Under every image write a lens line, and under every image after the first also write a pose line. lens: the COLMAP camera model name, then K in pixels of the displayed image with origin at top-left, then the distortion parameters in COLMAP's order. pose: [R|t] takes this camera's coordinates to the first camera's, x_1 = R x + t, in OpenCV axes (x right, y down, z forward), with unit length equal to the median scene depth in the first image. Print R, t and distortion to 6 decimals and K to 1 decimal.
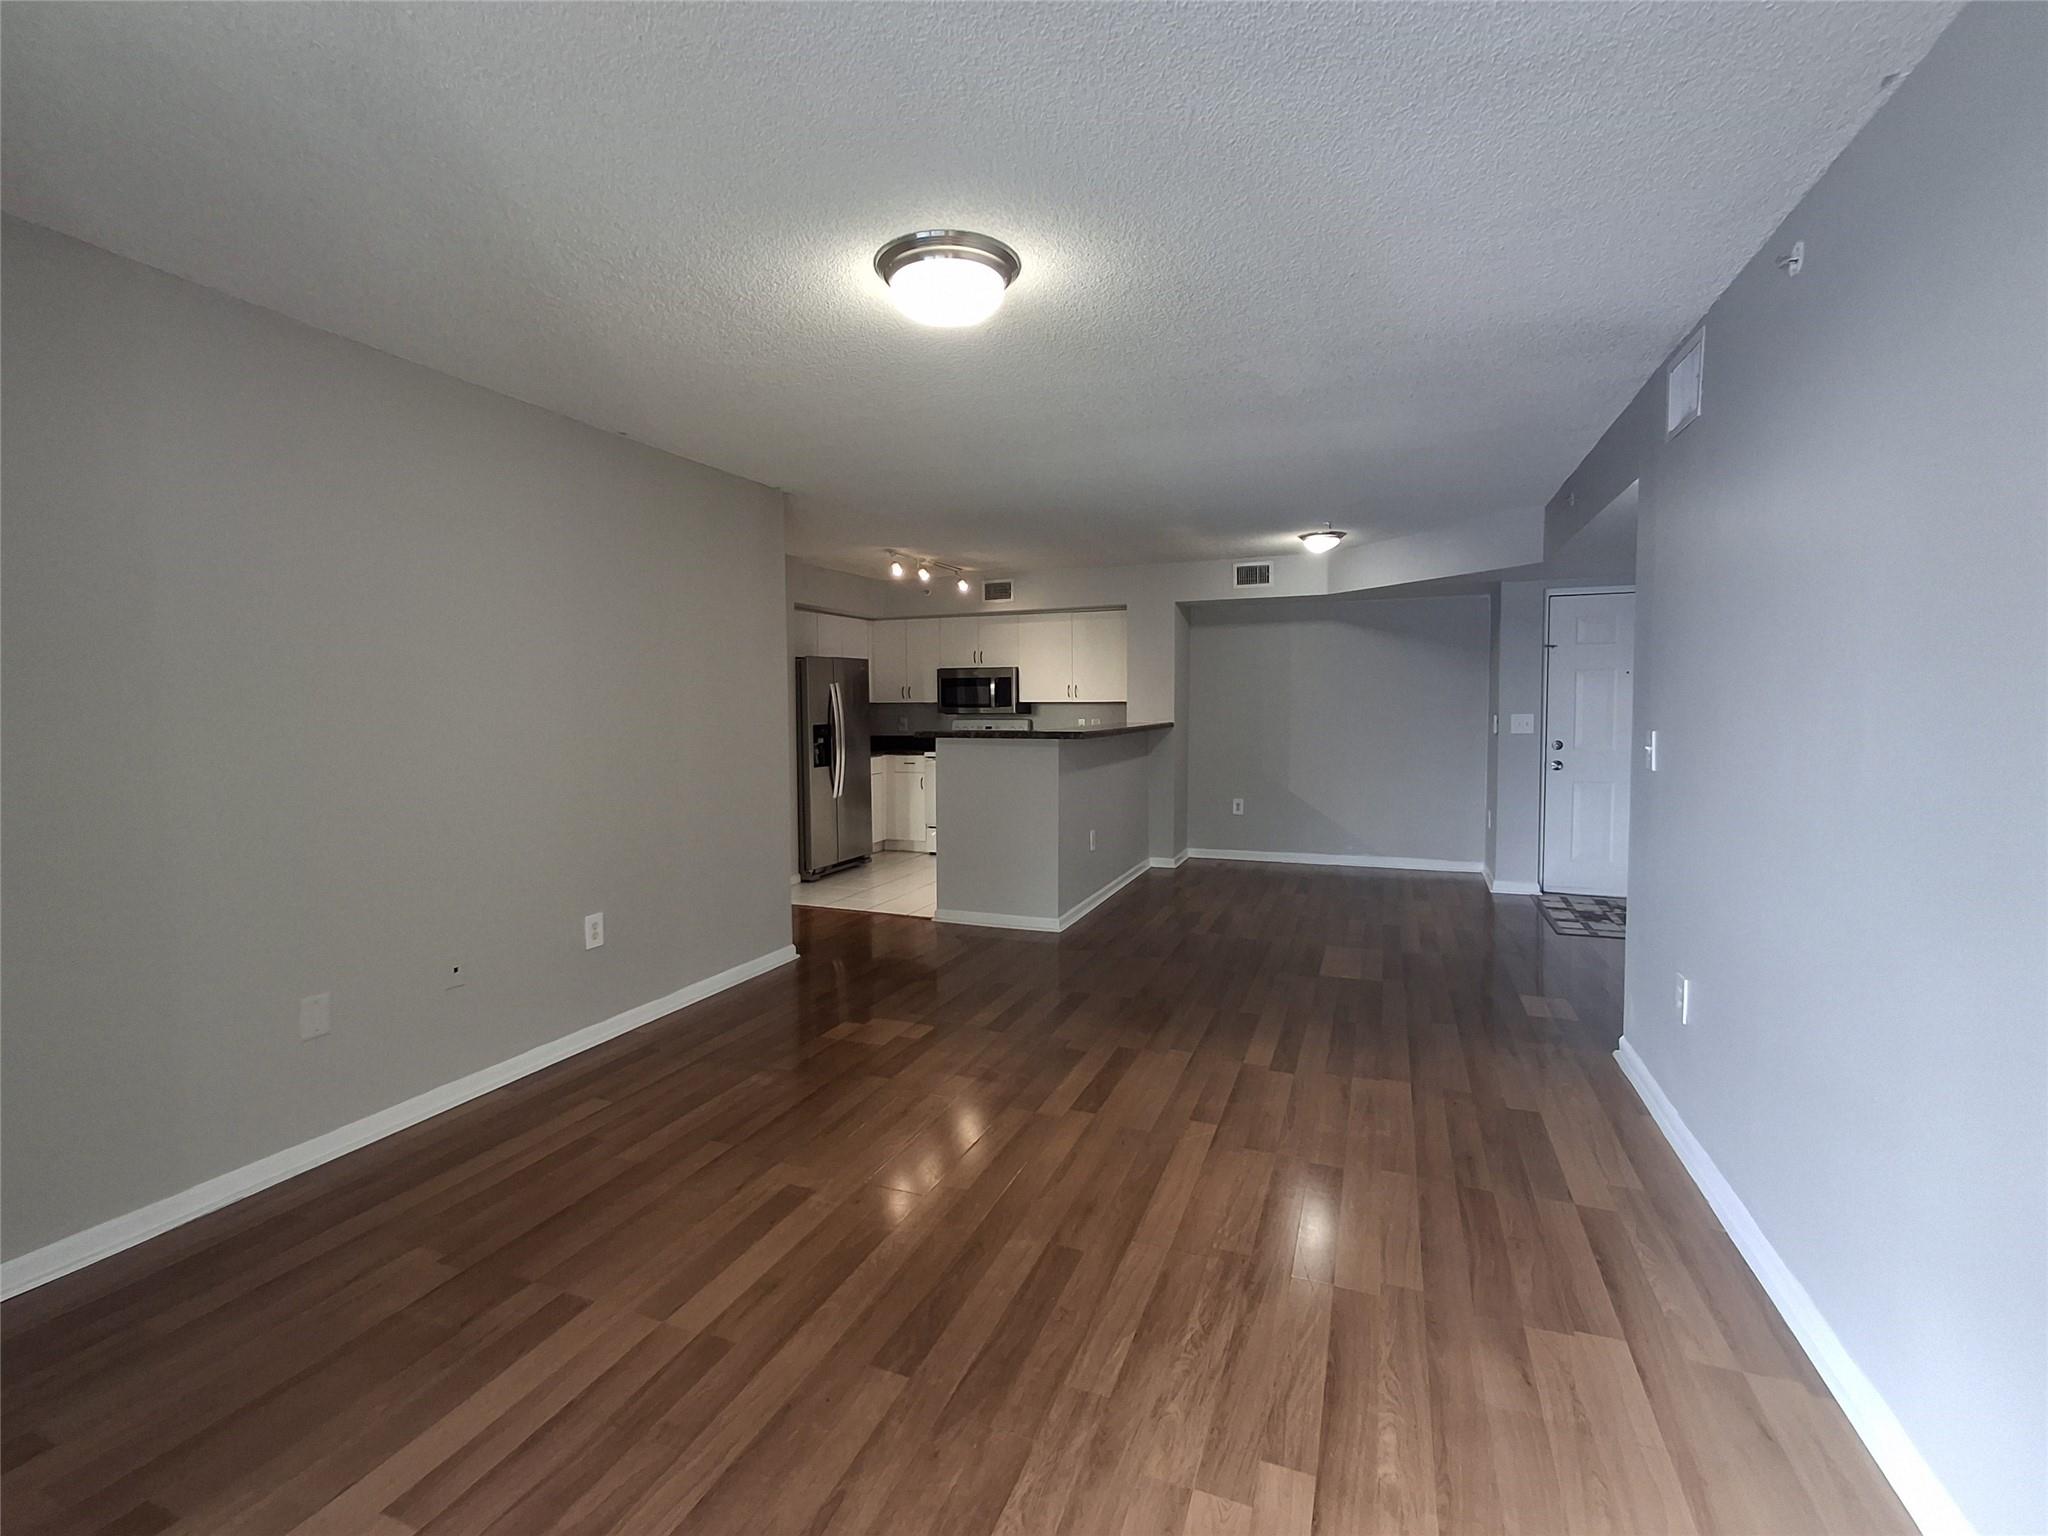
lens RADIAL K [[952.0, 0, 1024.3], [0, 952.0, 771.9], [0, 0, 1]] dist [0.001533, -0.000279]
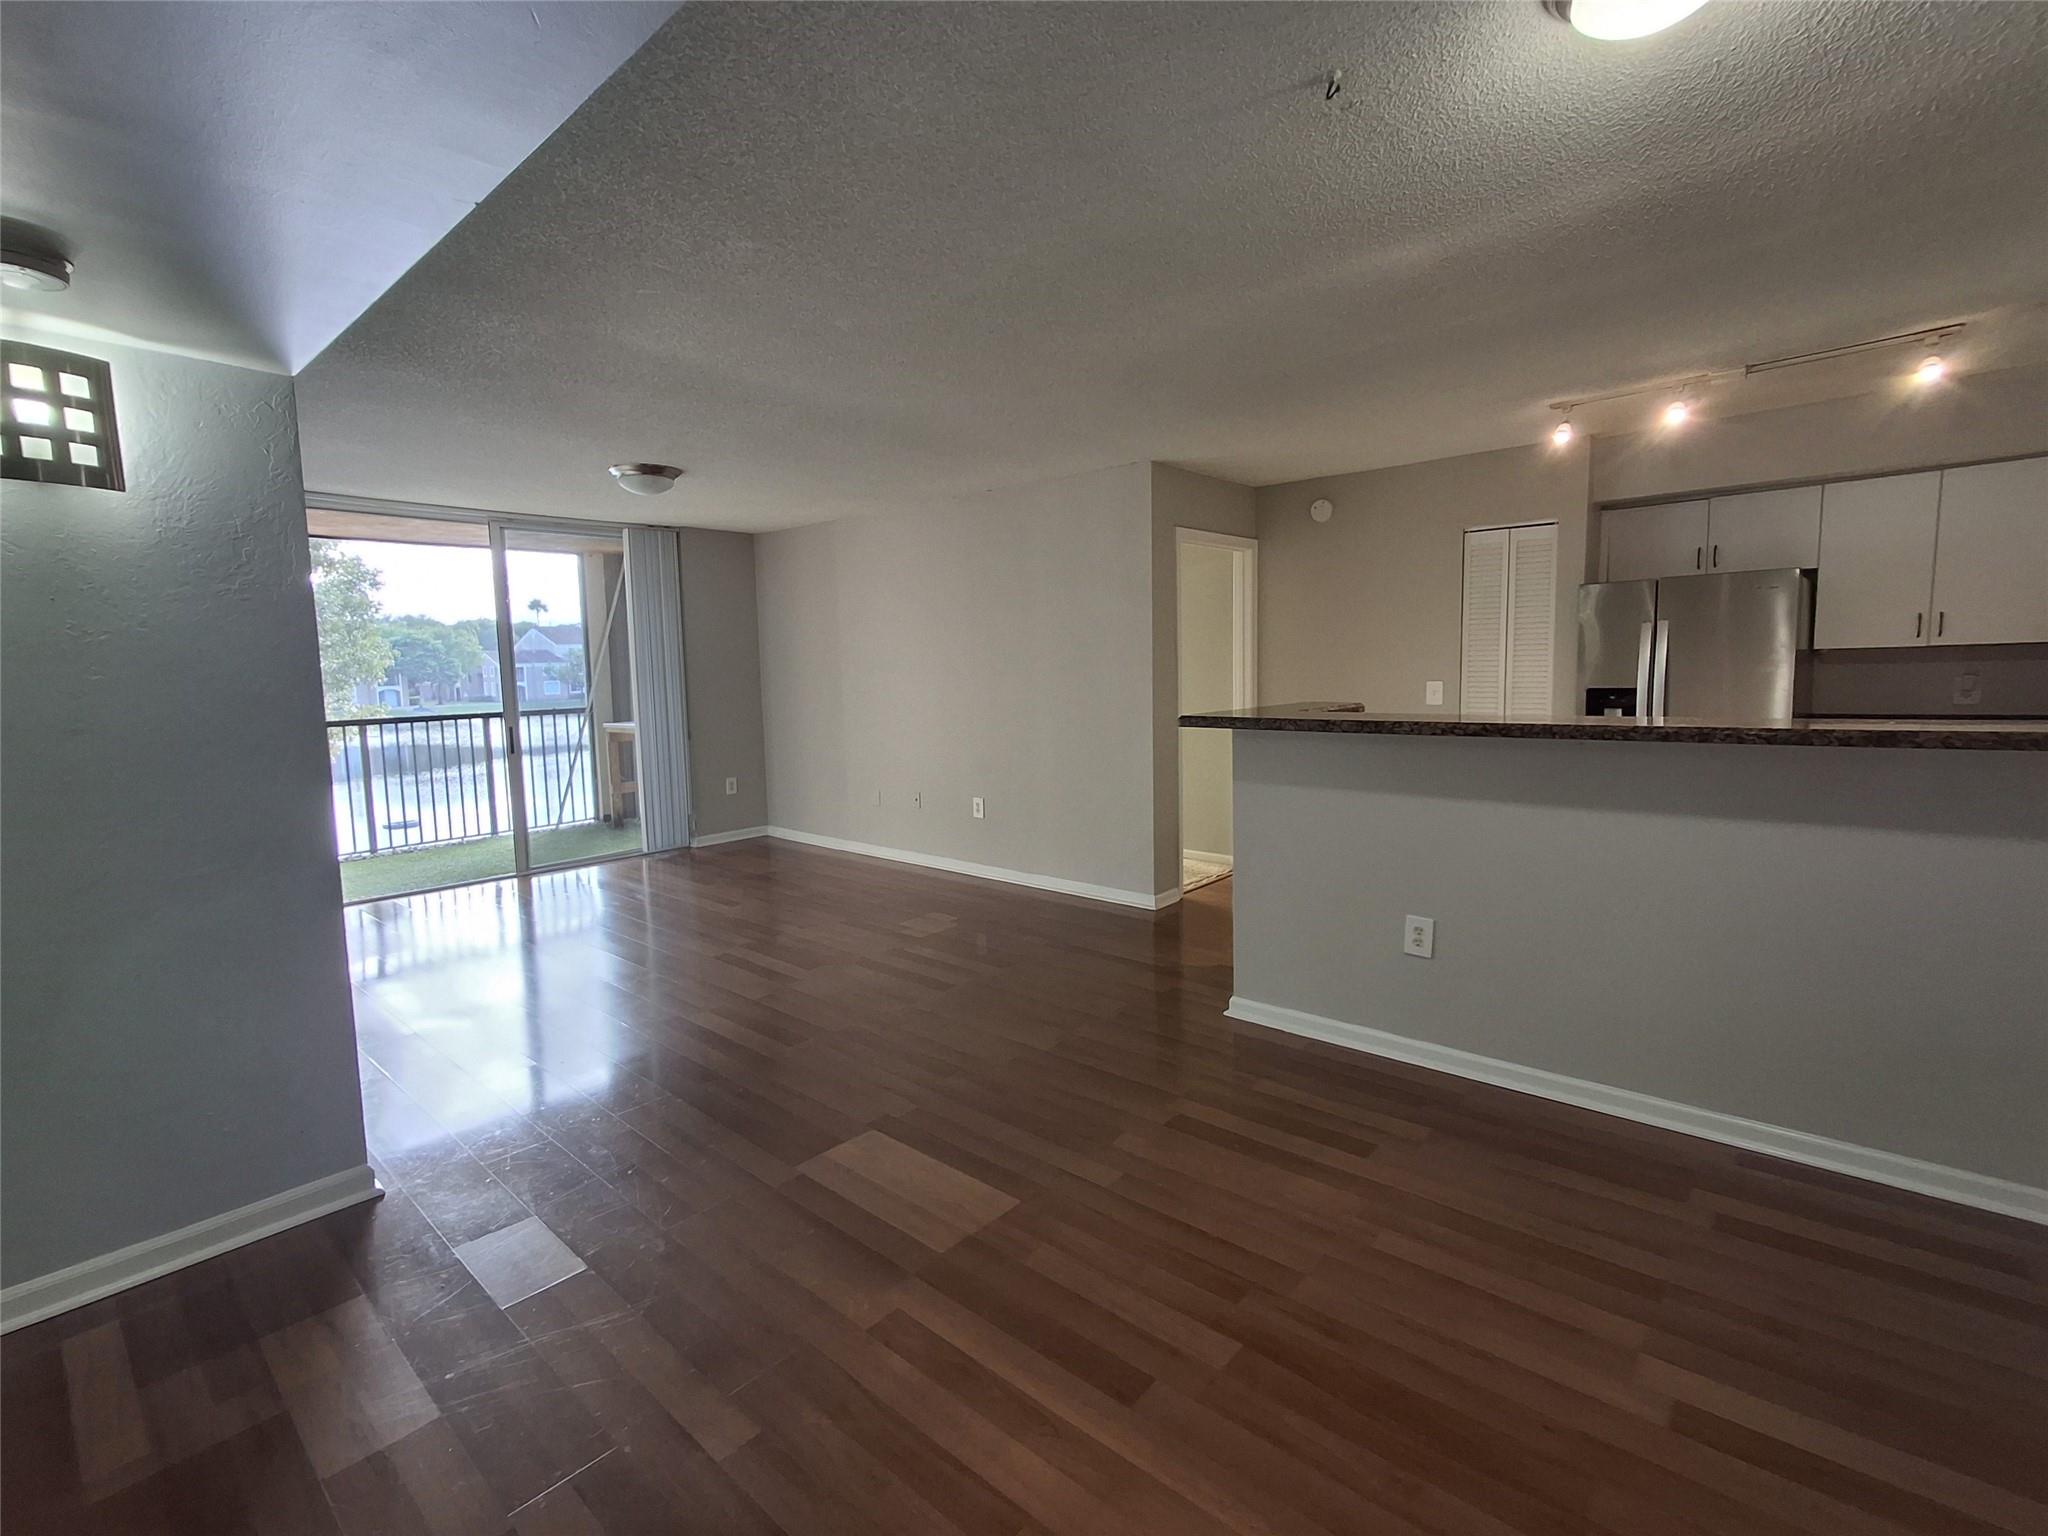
lens RADIAL K [[952.0, 0, 1025.3], [0, 952.0, 764.4], [0, 0, 1]] dist [0.001533, -0.000279]
pose [[-0.342815, 0.104793, -0.933540, 0.977424], [-0.055784, 0.989734, 0.131586, -0.119359], [0.937745, 0.097186, -0.333450, 1.517445]]
